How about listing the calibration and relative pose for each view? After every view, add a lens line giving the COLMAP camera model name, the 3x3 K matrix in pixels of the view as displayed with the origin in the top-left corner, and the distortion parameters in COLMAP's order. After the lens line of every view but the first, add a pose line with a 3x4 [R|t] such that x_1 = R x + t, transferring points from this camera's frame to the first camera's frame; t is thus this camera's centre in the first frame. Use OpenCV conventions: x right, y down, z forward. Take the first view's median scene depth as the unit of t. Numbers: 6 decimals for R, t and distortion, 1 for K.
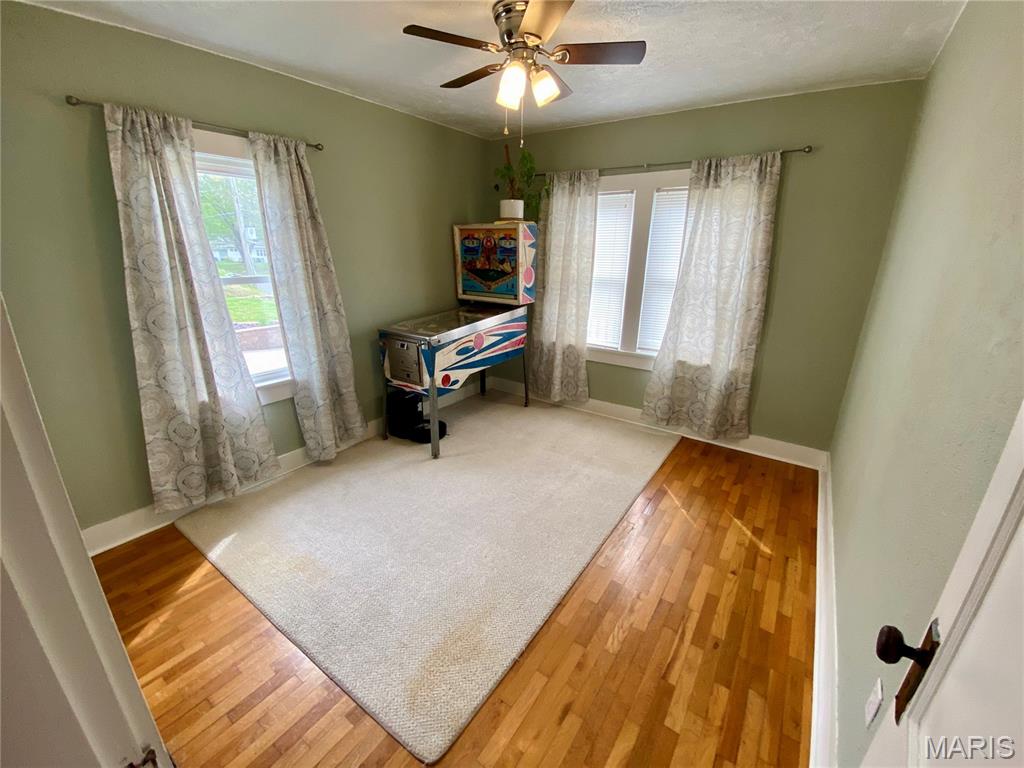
lens RADIAL K [[419.5, 0, 510.6], [0, 419.5, 383.9], [0, 0, 1]] dist [0.034651, -0.028733]
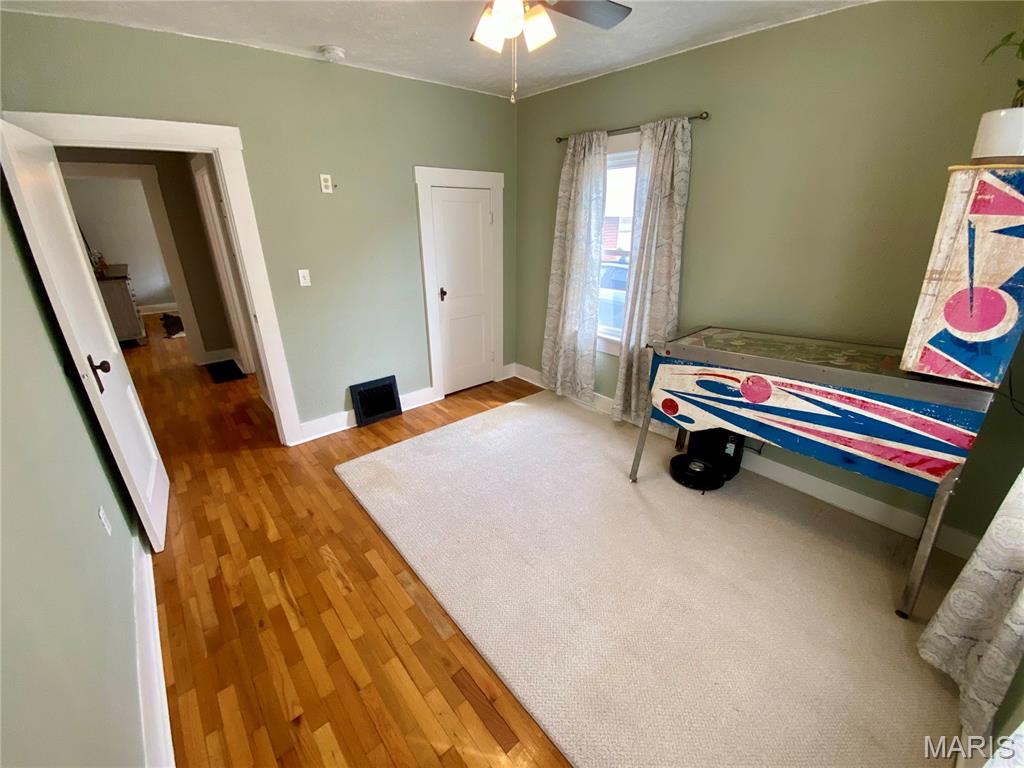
lens RADIAL K [[419.5, 0, 510.6], [0, 419.5, 383.9], [0, 0, 1]] dist [0.034651, -0.028733]
pose [[-0.251107, 0.347300, -0.903509, 0.773286], [-0.300842, 0.859187, 0.413874, -0.355455], [0.920021, 0.375740, -0.111266, 1.061225]]
